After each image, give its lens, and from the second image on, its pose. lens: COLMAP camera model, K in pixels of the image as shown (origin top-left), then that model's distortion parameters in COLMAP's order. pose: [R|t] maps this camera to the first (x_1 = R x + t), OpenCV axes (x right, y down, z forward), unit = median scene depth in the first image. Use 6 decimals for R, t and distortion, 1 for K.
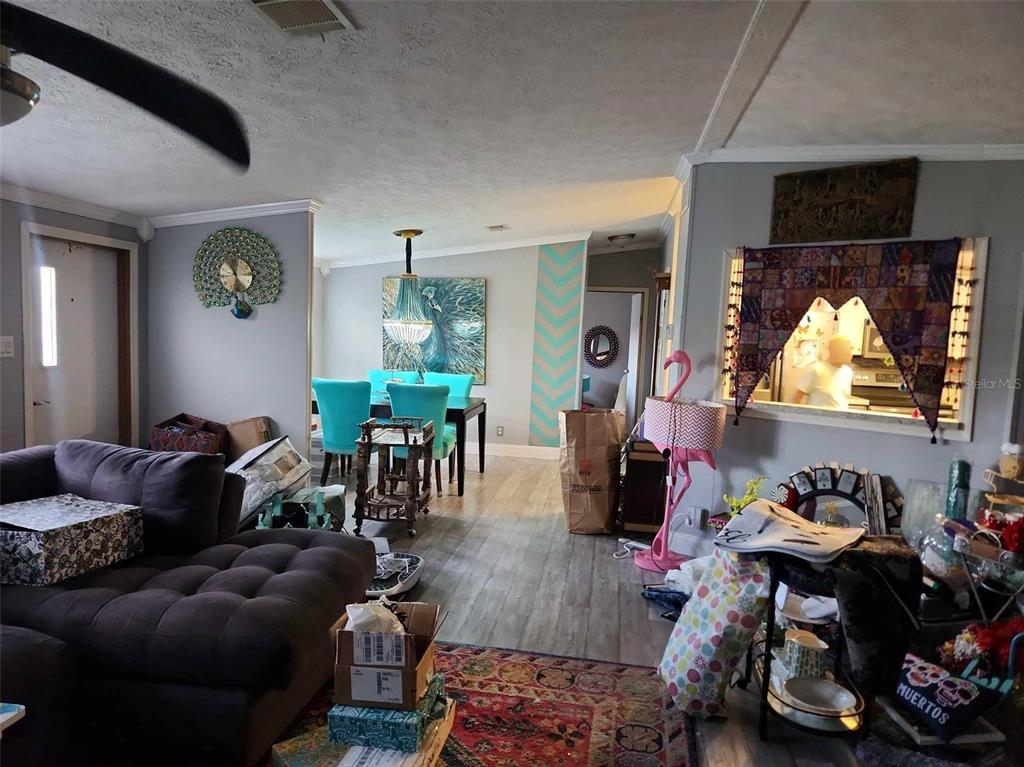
lens RADIAL K [[681.2, 0, 503.3], [0, 681.2, 381.0], [0, 0, 1]] dist [0.097611, -0.092996]
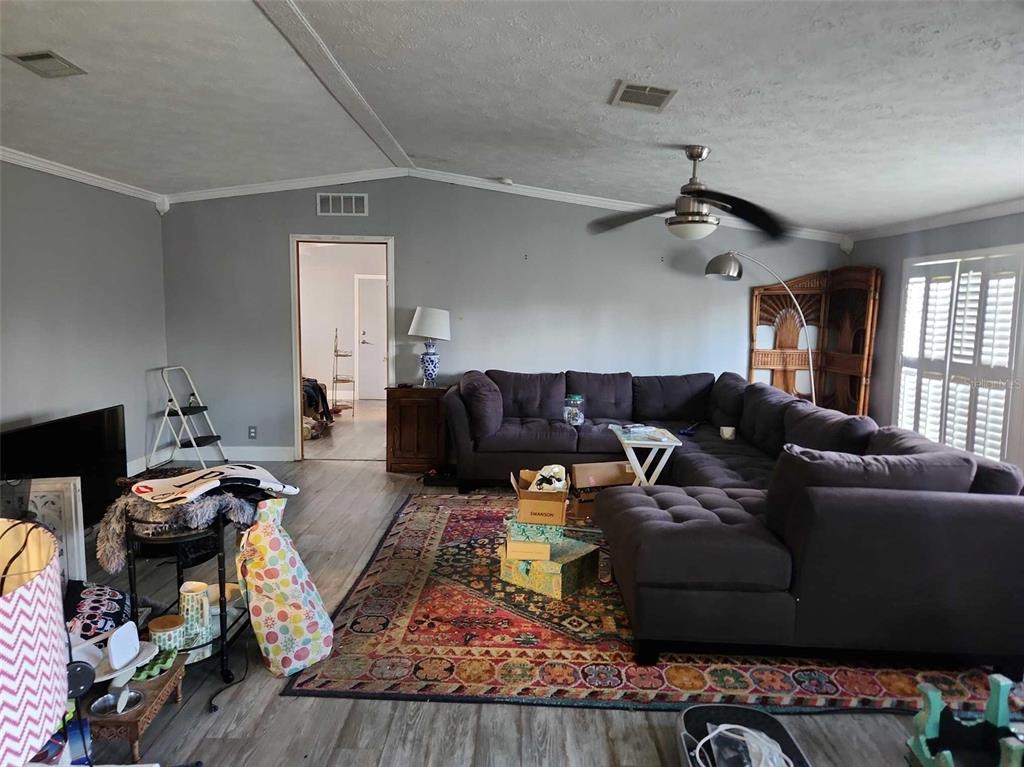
lens RADIAL K [[681.2, 0, 503.3], [0, 681.2, 381.0], [0, 0, 1]] dist [0.097611, -0.092996]
pose [[-0.987807, -0.034624, -0.151787, 0.146300], [-0.062735, 0.980821, 0.184536, -0.148406], [0.142487, 0.191809, -0.971034, 1.952092]]
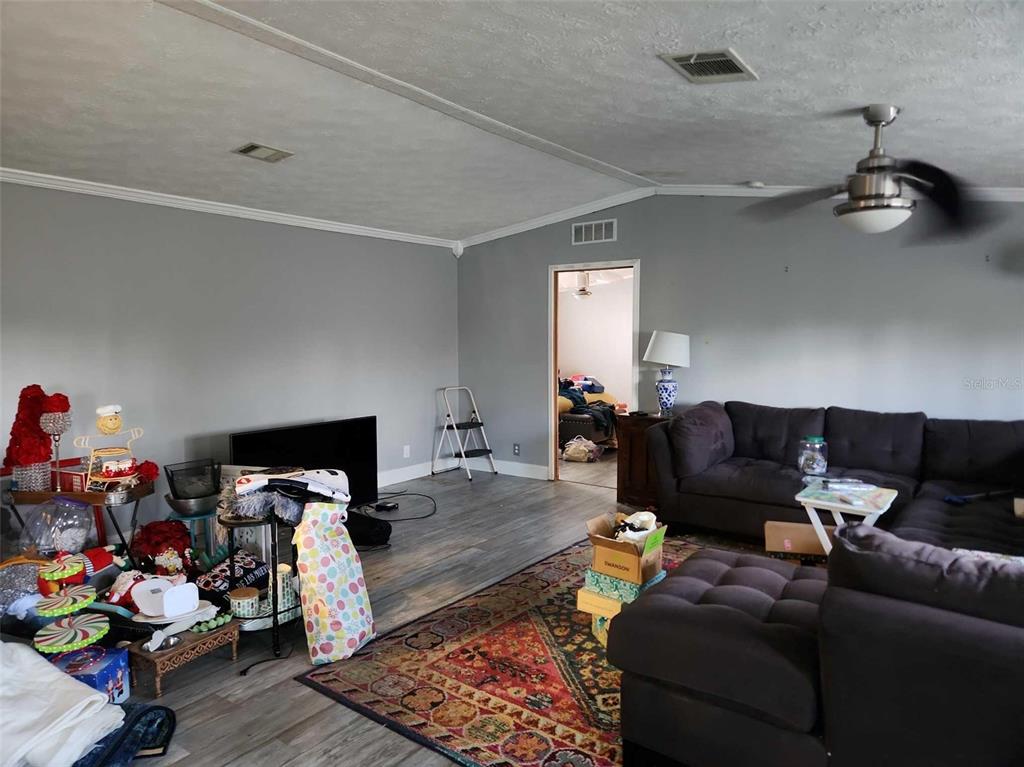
lens RADIAL K [[681.2, 0, 503.3], [0, 681.2, 381.0], [0, 0, 1]] dist [0.097611, -0.092996]
pose [[-0.889609, -0.066492, 0.451856, -0.433476], [0.008772, 0.986676, 0.162461, -0.150704], [-0.456638, 0.148490, -0.877173, 1.788109]]
